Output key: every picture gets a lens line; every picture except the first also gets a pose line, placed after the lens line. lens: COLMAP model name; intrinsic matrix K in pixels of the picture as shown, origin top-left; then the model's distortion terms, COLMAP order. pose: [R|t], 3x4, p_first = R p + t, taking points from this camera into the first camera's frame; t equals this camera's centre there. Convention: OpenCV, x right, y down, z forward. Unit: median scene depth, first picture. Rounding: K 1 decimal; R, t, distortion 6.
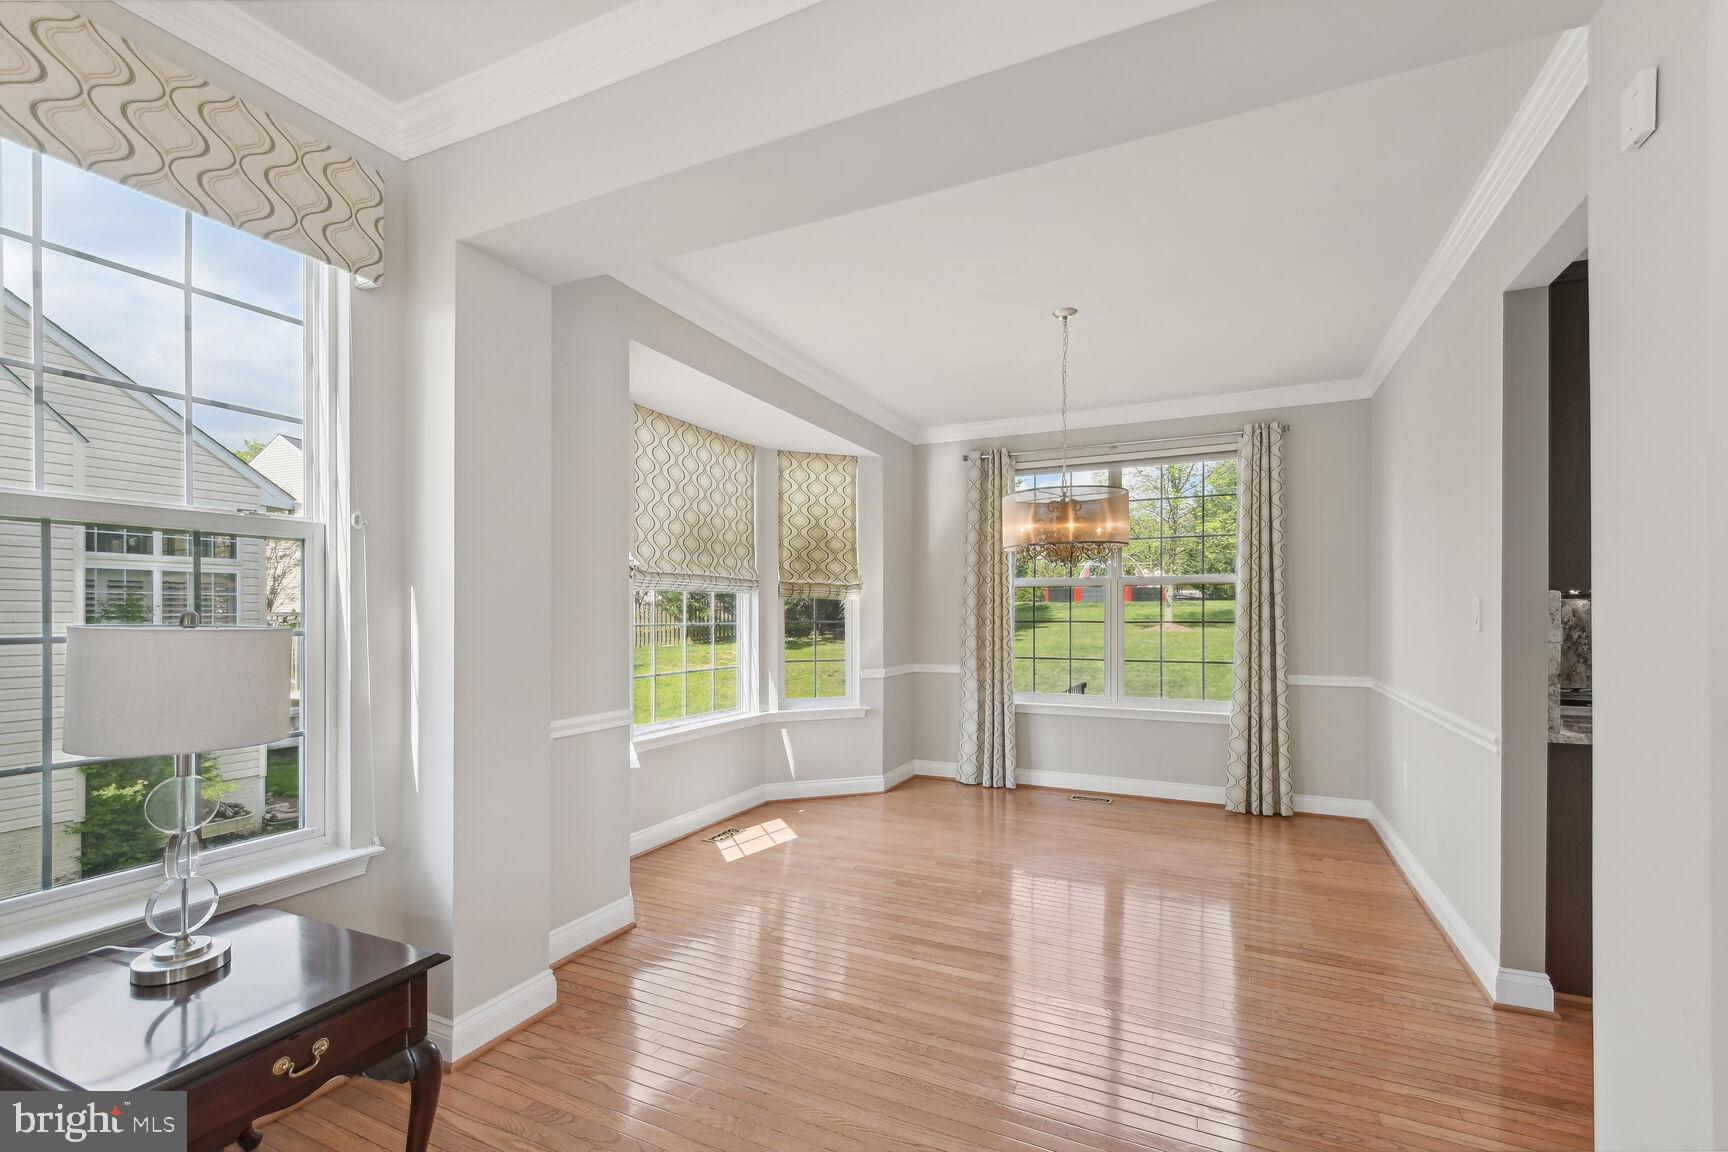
lens RADIAL K [[769.5, 0, 860.8], [0, 769.5, 602.4], [0, 0, 1]] dist [0.001804, -0.004595]
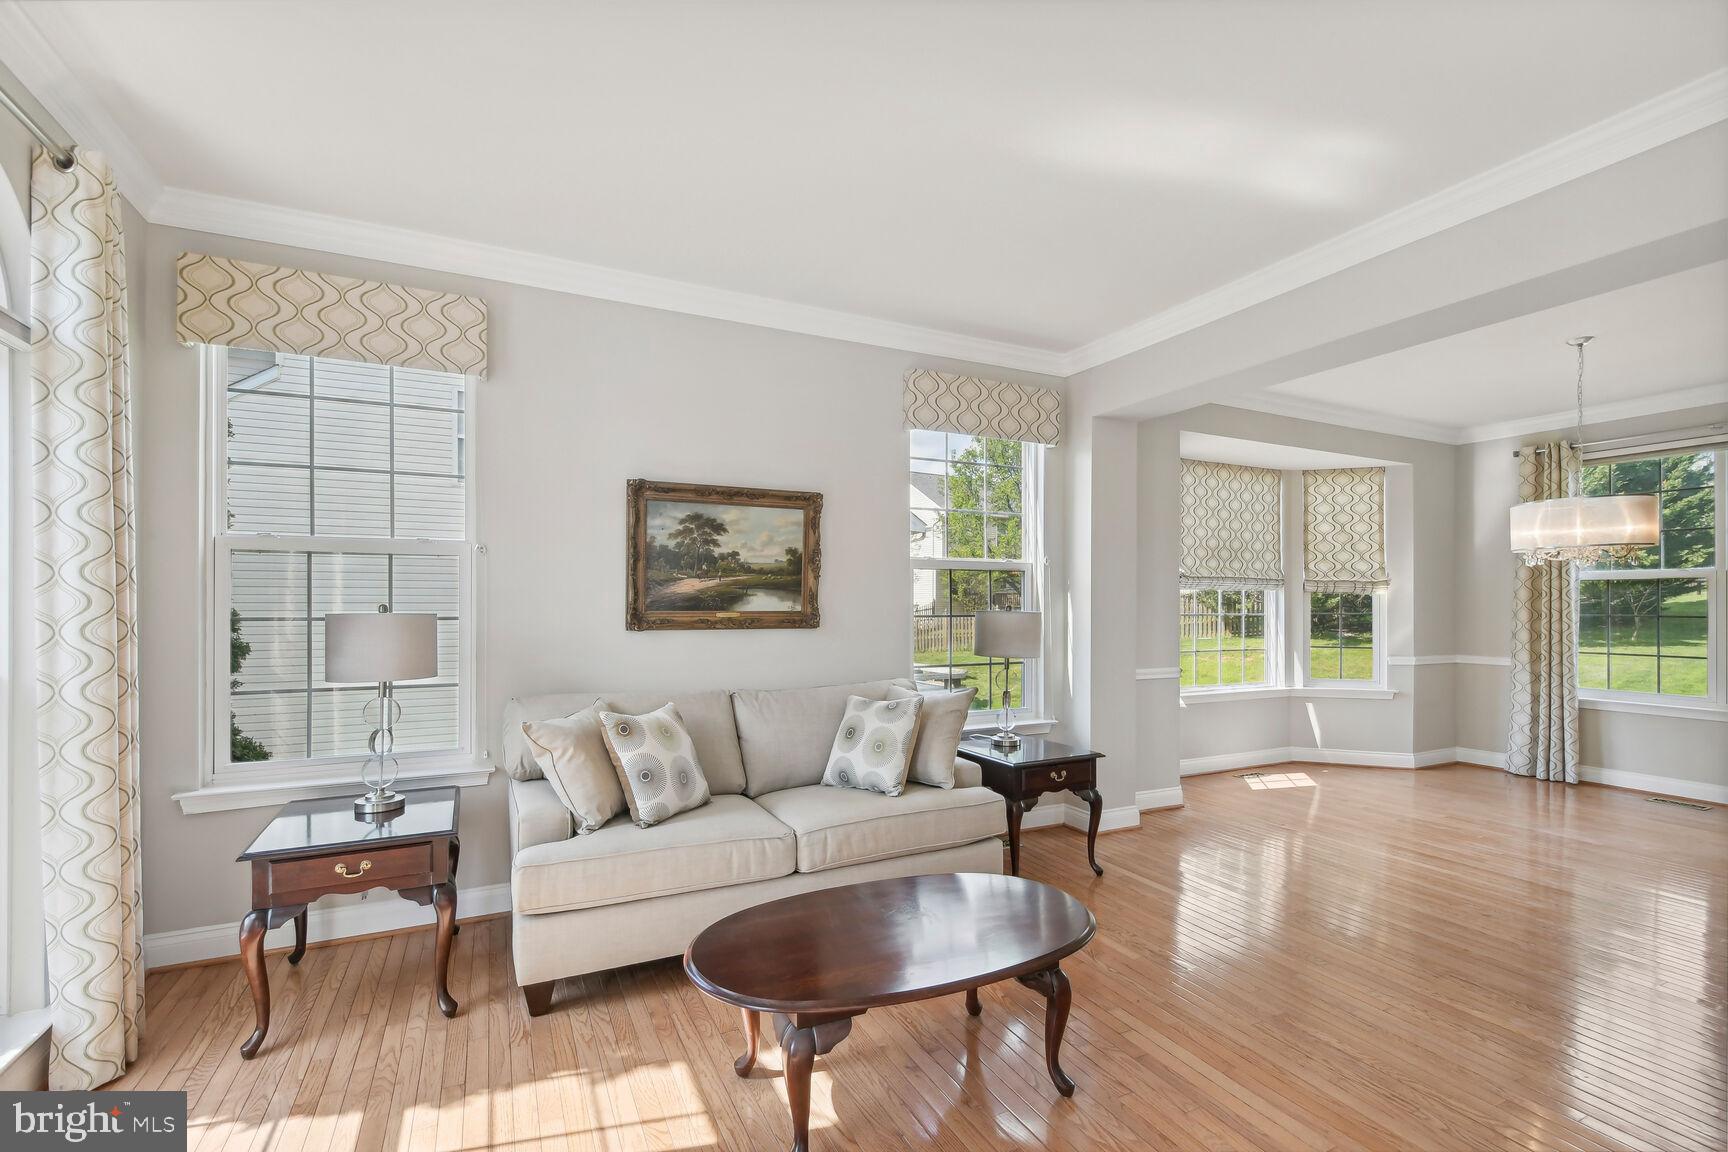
lens RADIAL K [[769.5, 0, 860.8], [0, 769.5, 602.4], [0, 0, 1]] dist [0.001804, -0.004595]
pose [[0.785881, 0.000916, -0.618377, 0.090255], [0.005176, 0.999954, 0.008059, -0.005037], [0.618356, -0.009534, 0.785840, -0.363112]]
